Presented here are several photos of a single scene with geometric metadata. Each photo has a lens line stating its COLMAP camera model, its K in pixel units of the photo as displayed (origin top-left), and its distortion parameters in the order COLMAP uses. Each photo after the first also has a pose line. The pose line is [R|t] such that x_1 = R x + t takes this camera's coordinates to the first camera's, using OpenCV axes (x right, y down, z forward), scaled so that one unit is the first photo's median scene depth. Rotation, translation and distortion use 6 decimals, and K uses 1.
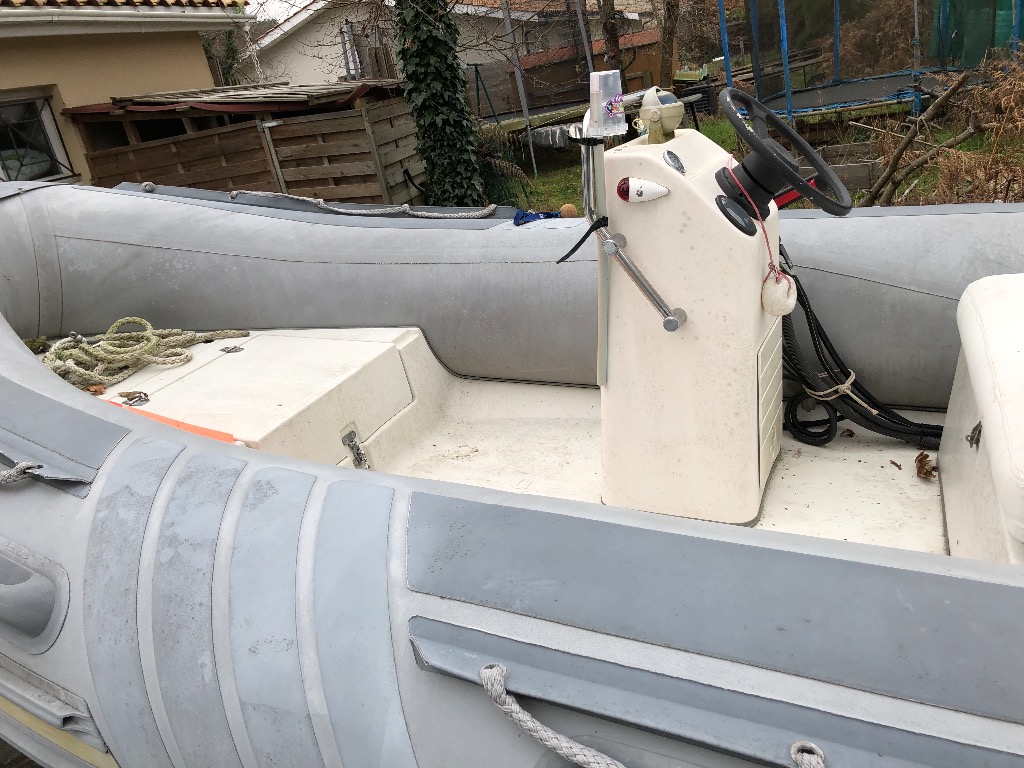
lens RADIAL K [[820.9, 0, 512.6], [0, 820.9, 386.6], [0, 0, 1]] dist [0.030317, -0.005257]
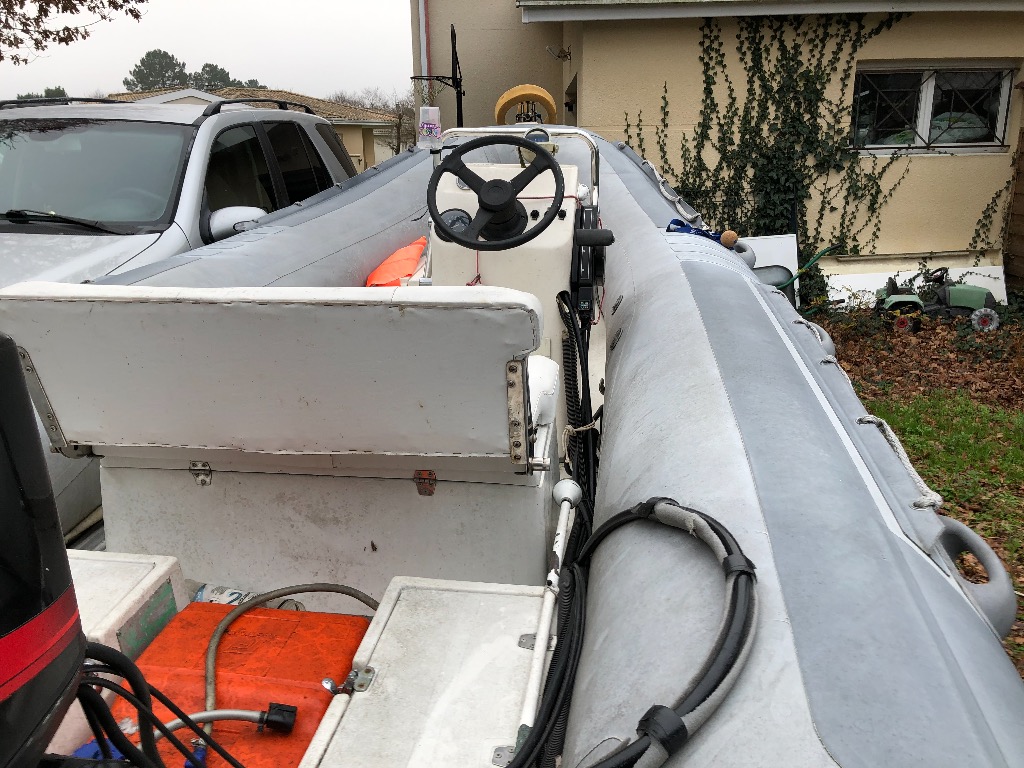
lens RADIAL K [[820.9, 0, 511.4], [0, 820.9, 384.9], [0, 0, 1]] dist [0.030317, -0.005257]
pose [[0.277110, 0.438263, -0.855065, 0.359613], [-0.388930, 0.864914, 0.317266, -0.099471], [0.878603, 0.244643, 0.410130, 0.126938]]
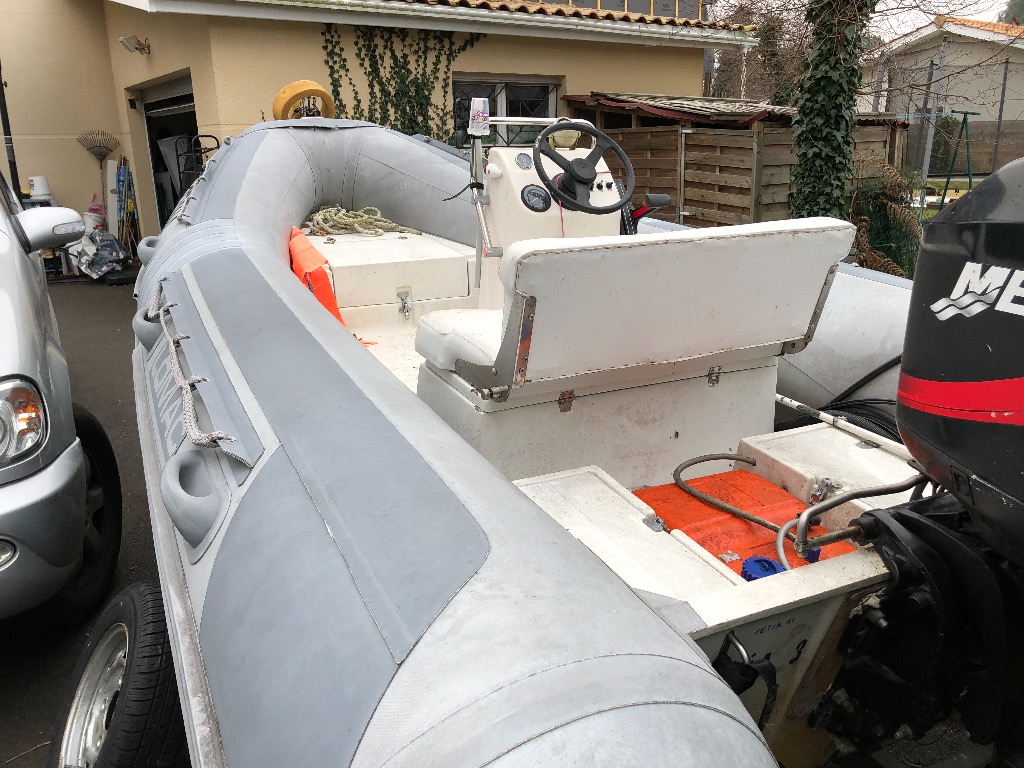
lens RADIAL K [[820.9, 0, 512.0], [0, 820.9, 377.9], [0, 0, 1]] dist [0.030317, -0.005257]
pose [[0.764397, 0.338288, -0.548870, 0.286338], [-0.350961, 0.932440, 0.085922, -0.000301], [0.540855, 0.126953, 0.831480, -0.076768]]
